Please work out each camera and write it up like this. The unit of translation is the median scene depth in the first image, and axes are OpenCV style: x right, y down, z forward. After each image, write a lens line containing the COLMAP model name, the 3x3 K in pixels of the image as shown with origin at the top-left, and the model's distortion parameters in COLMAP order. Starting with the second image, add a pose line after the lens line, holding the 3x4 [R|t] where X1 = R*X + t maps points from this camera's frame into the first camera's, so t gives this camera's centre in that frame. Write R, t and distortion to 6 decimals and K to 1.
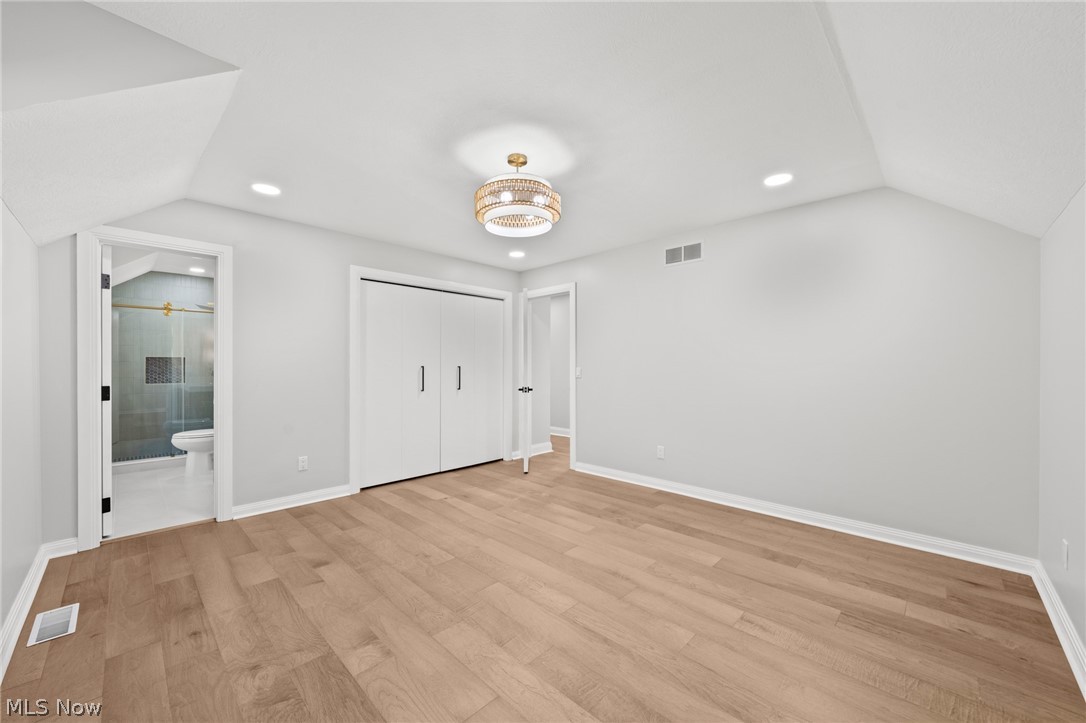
lens RADIAL K [[420.5, 0, 543.3], [0, 420.5, 365.3], [0, 0, 1]] dist [-0.002468, -0.000093]
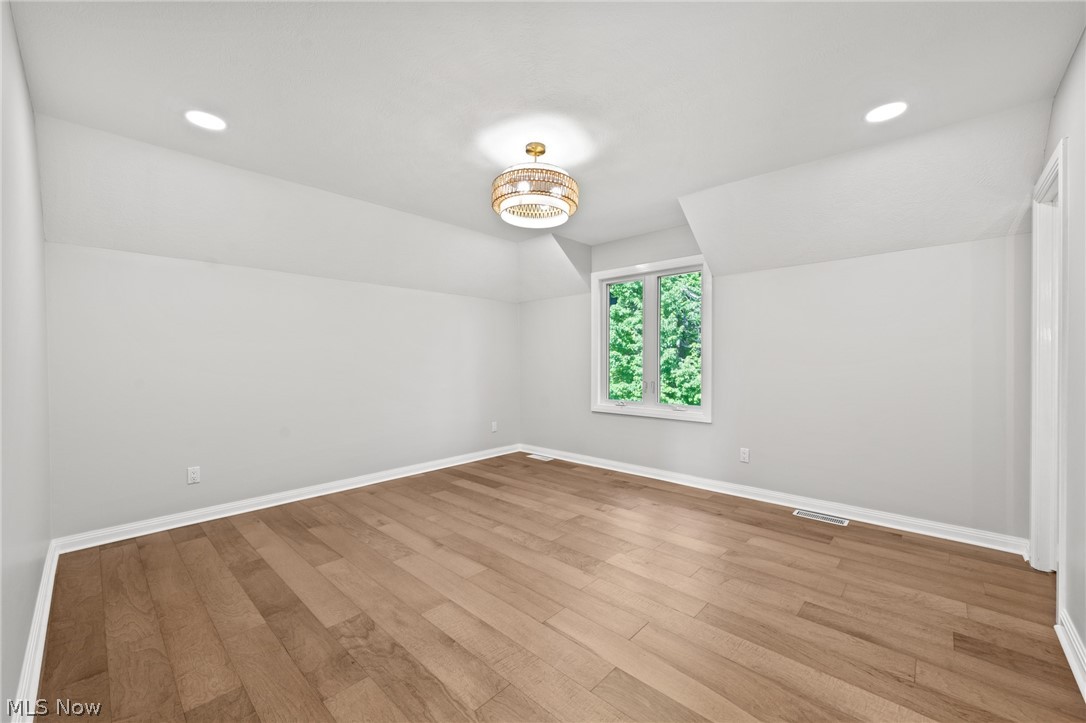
lens RADIAL K [[420.5, 0, 542.9], [0, 420.5, 362.0], [0, 0, 1]] dist [-0.002468, -0.000093]
pose [[-0.999635, 0.004186, -0.026688, -0.048346], [0.004192, 0.999991, -0.000182, 0.010960], [0.026687, -0.000294, -0.999644, 1.902589]]
